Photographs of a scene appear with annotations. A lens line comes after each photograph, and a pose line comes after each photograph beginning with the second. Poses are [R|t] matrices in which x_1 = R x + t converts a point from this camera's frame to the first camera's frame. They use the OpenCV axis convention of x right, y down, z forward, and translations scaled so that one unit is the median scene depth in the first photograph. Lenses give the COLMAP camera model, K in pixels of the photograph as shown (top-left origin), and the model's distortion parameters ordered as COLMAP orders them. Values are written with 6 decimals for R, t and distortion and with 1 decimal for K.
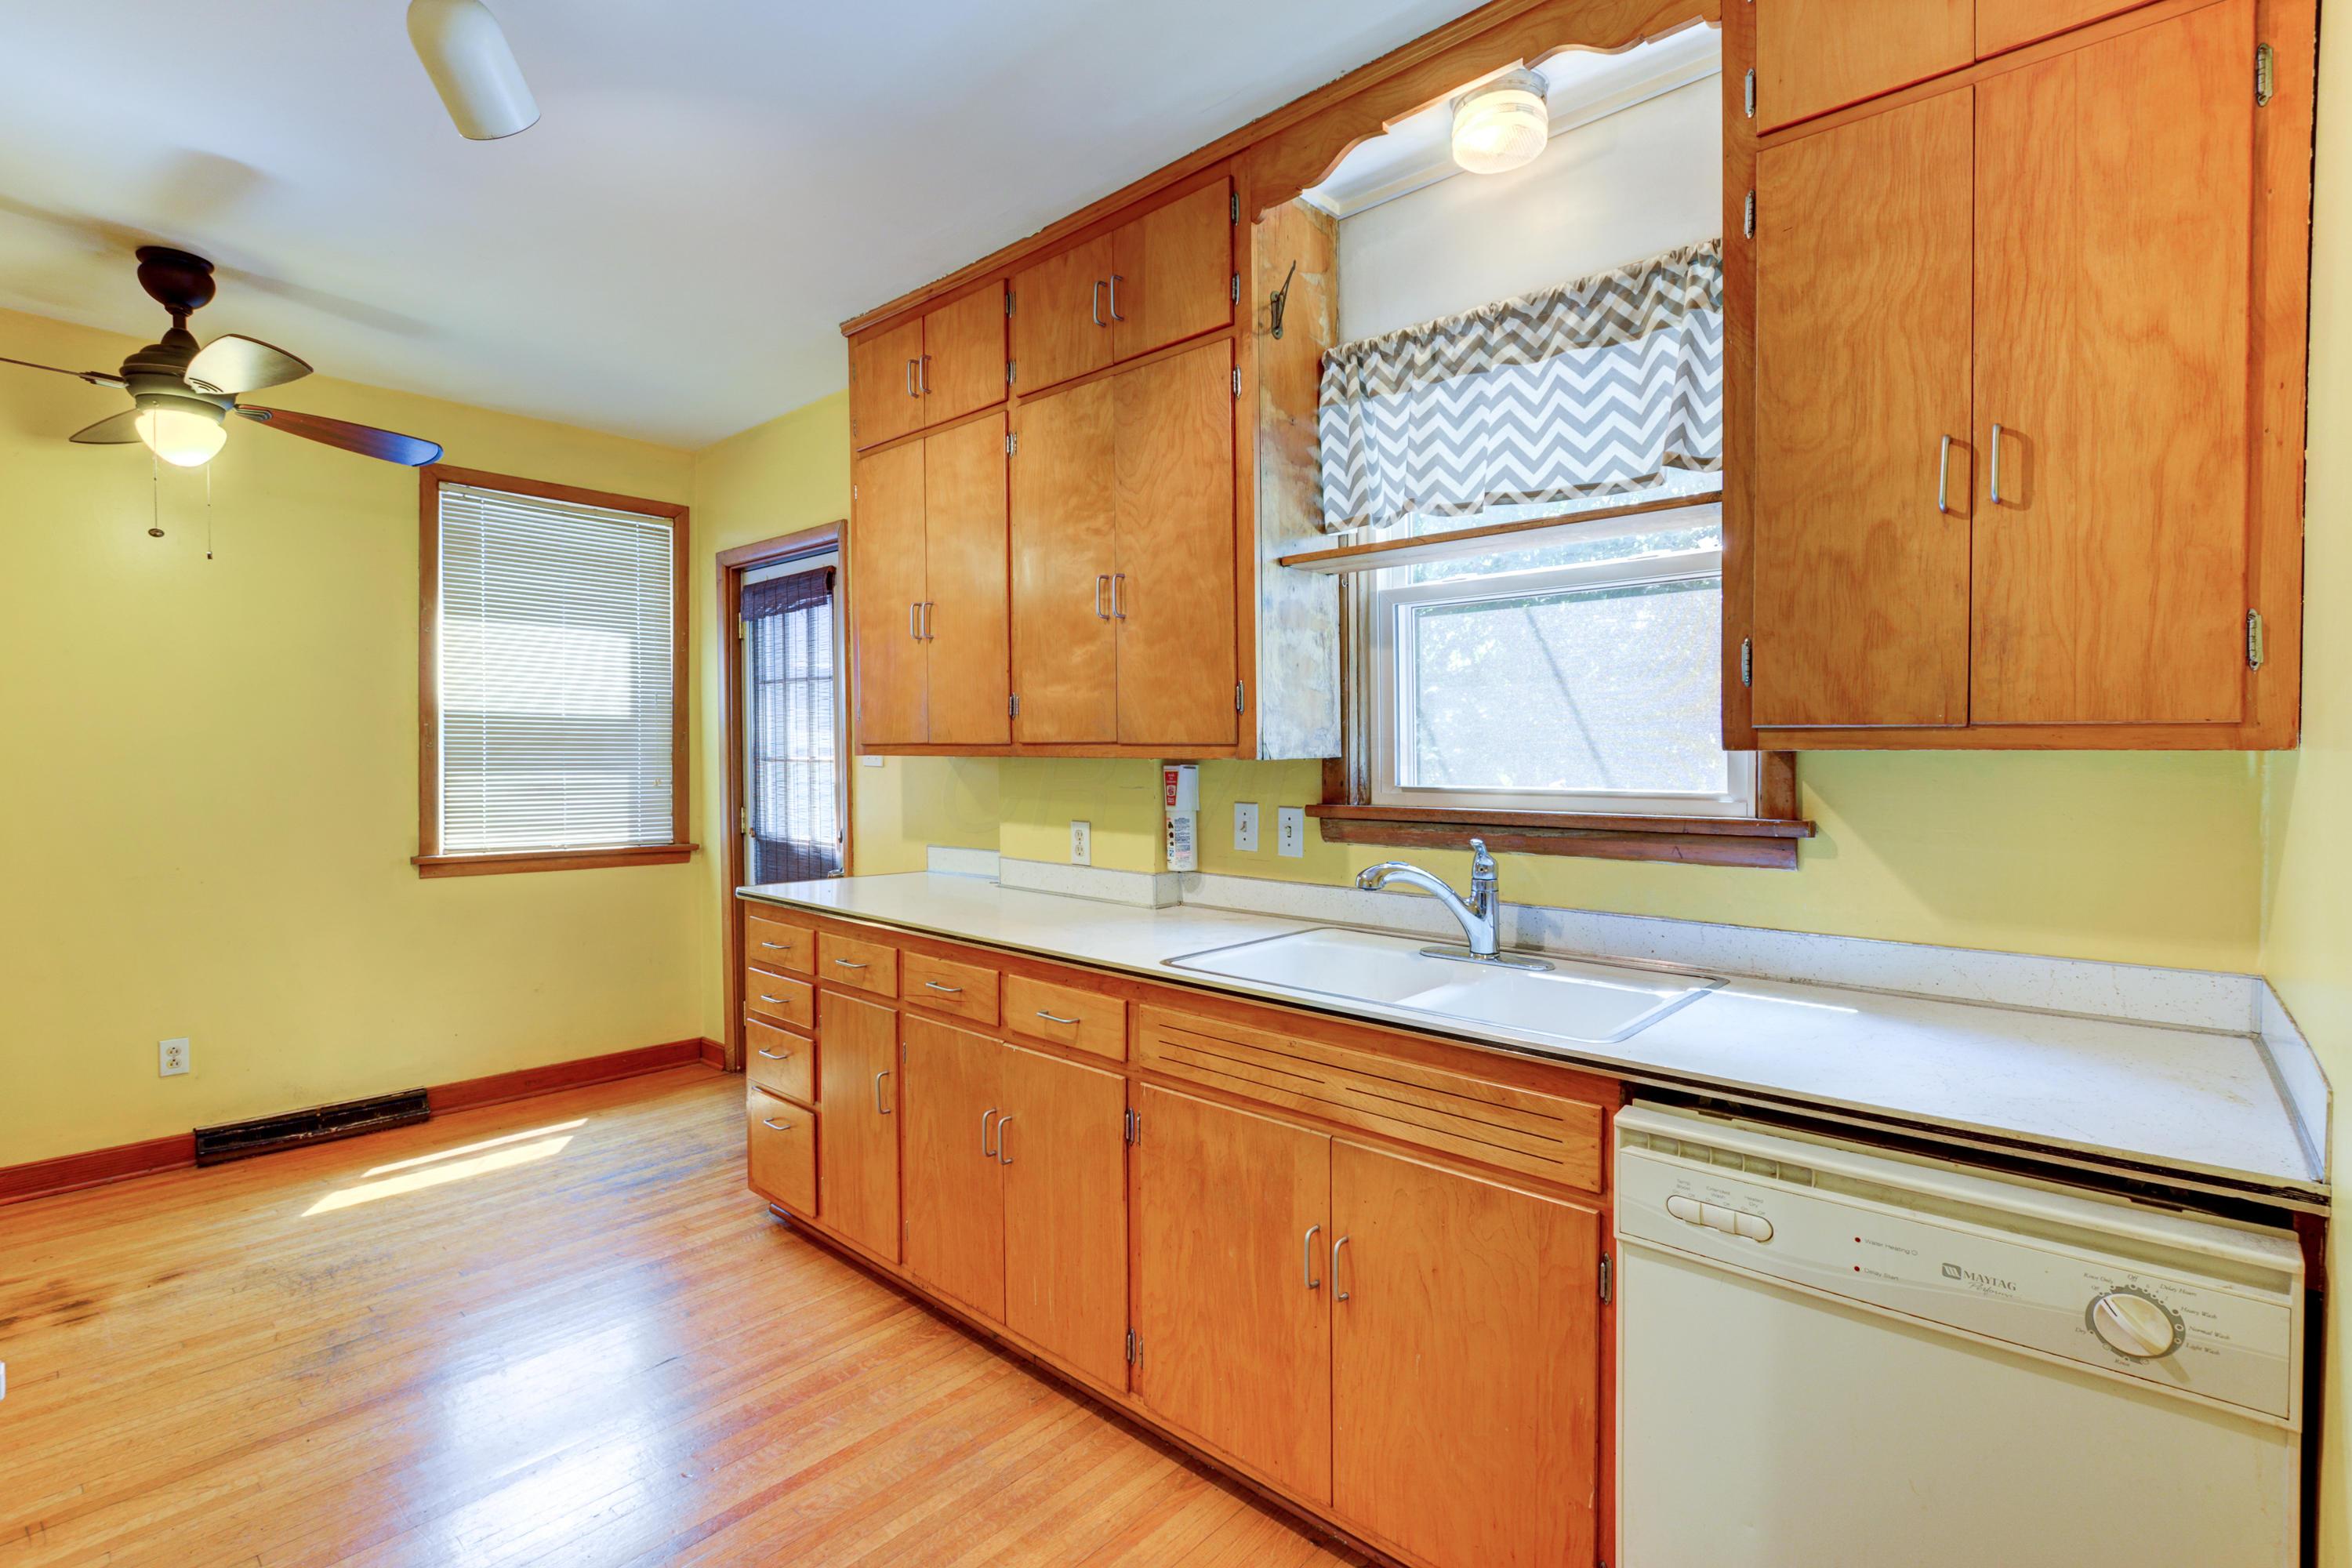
lens RADIAL K [[1179.5, 0, 1292.3], [0, 1179.5, 780.5], [0, 0, 1]] dist [-0.003391, 0.000550]
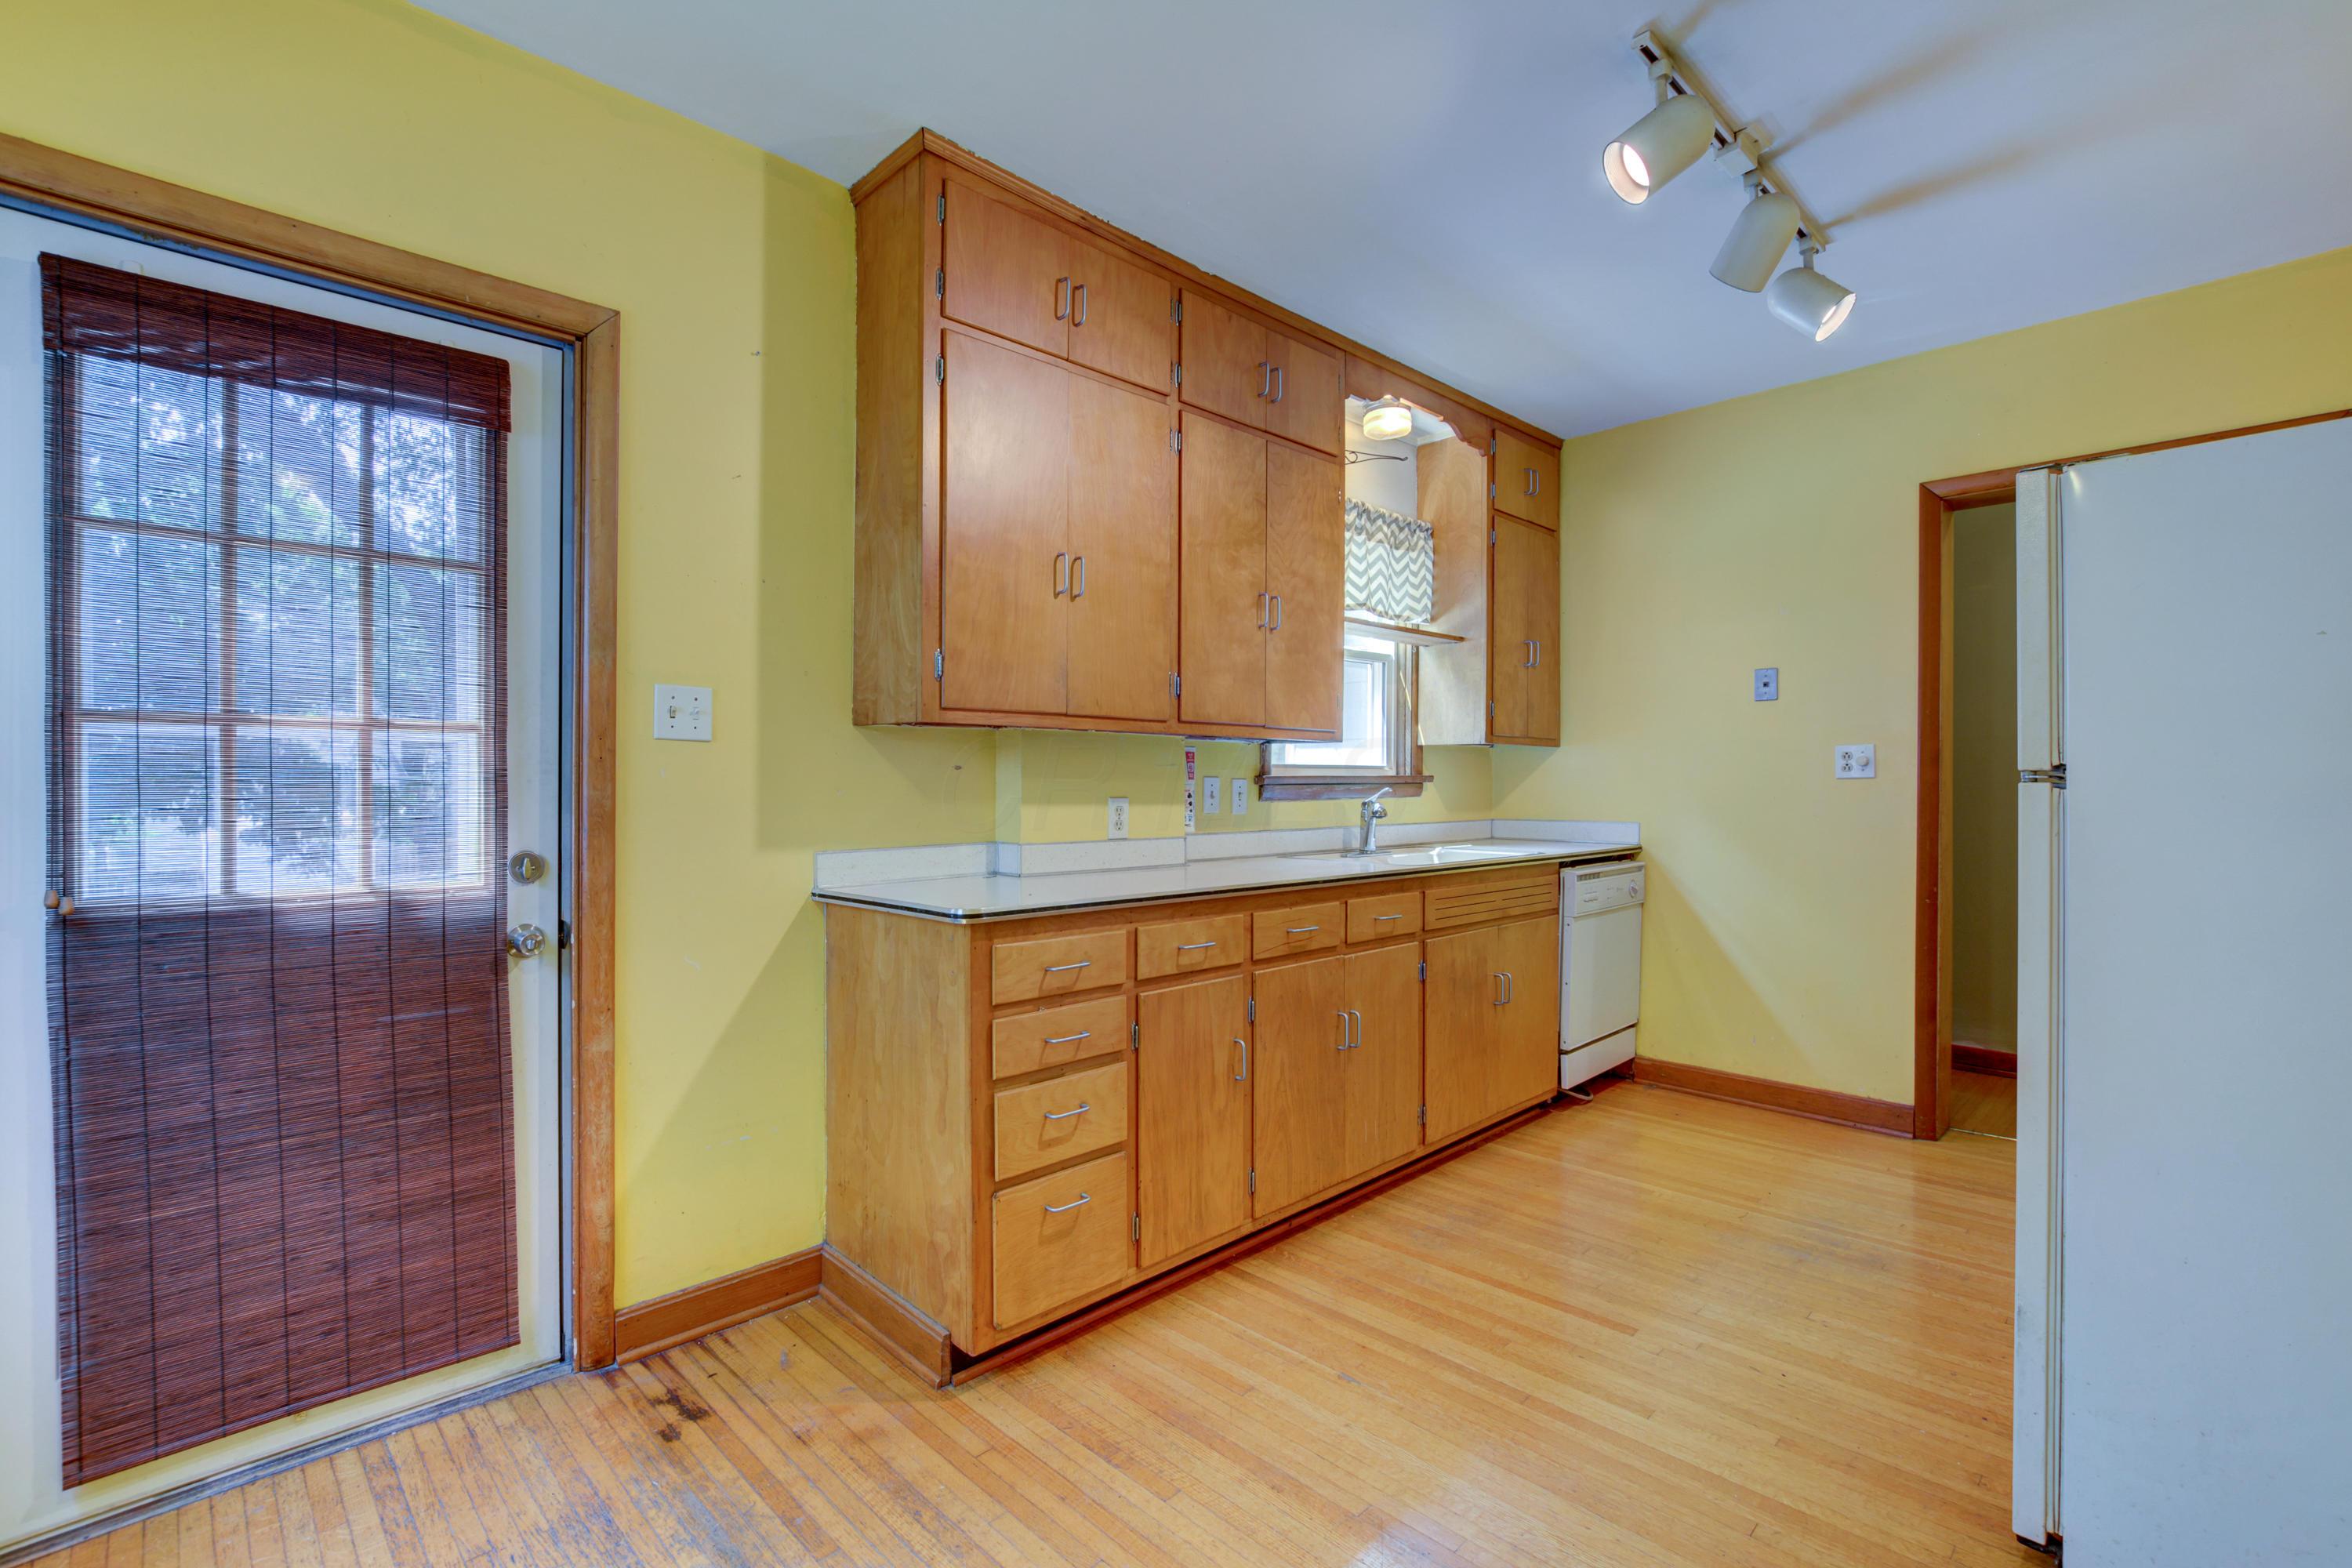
lens RADIAL K [[1037.6, 0, 1200.7], [0, 1037.6, 800.7], [0, 0, 1]] dist [-0.002403, -0.000456]
pose [[0.053773, -0.014287, 0.998451, -1.441316], [0.035018, 0.999310, 0.012413, 0.037110], [-0.997939, 0.034296, 0.054236, 1.143732]]
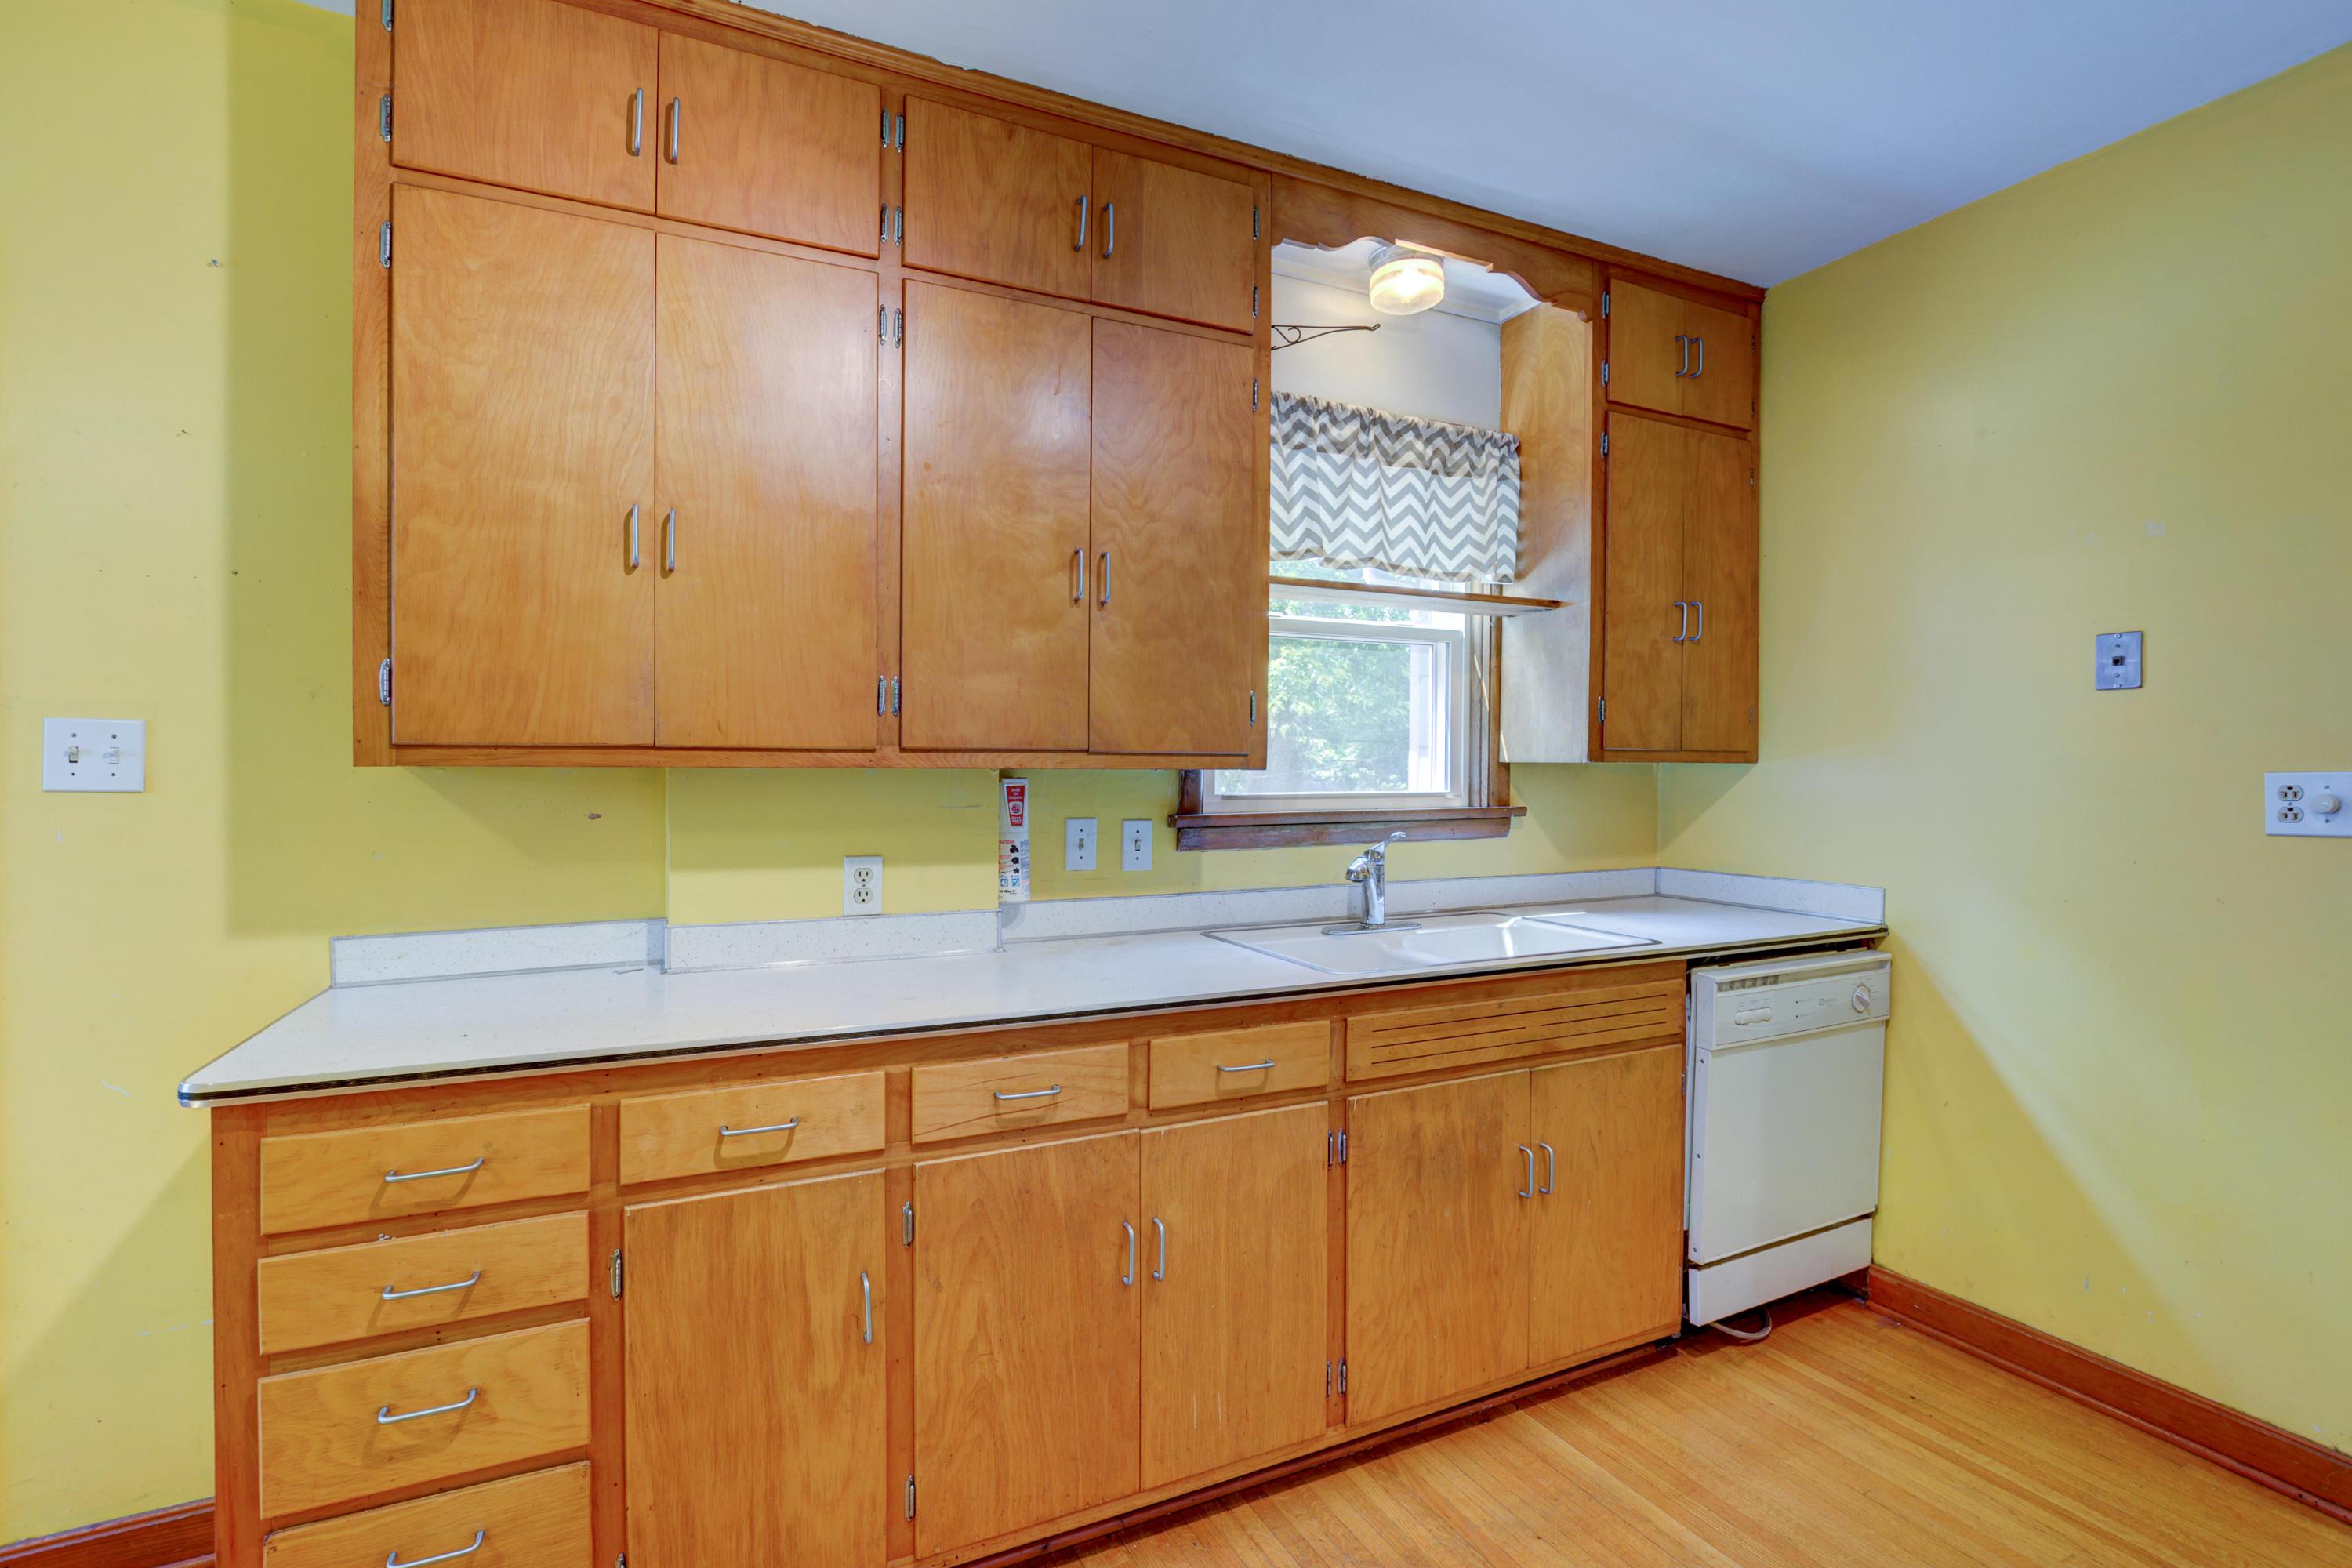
lens RADIAL K [[1053.9, 0, 1176.0], [0, 1053.9, 784.0], [0, 0, 1]] dist [-0.008601, 0.000158]
pose [[0.387317, -0.010308, 0.921889, -0.924382], [0.024520, 0.999699, 0.000877, -0.007898], [-0.921621, 0.022265, 0.387453, 0.738258]]
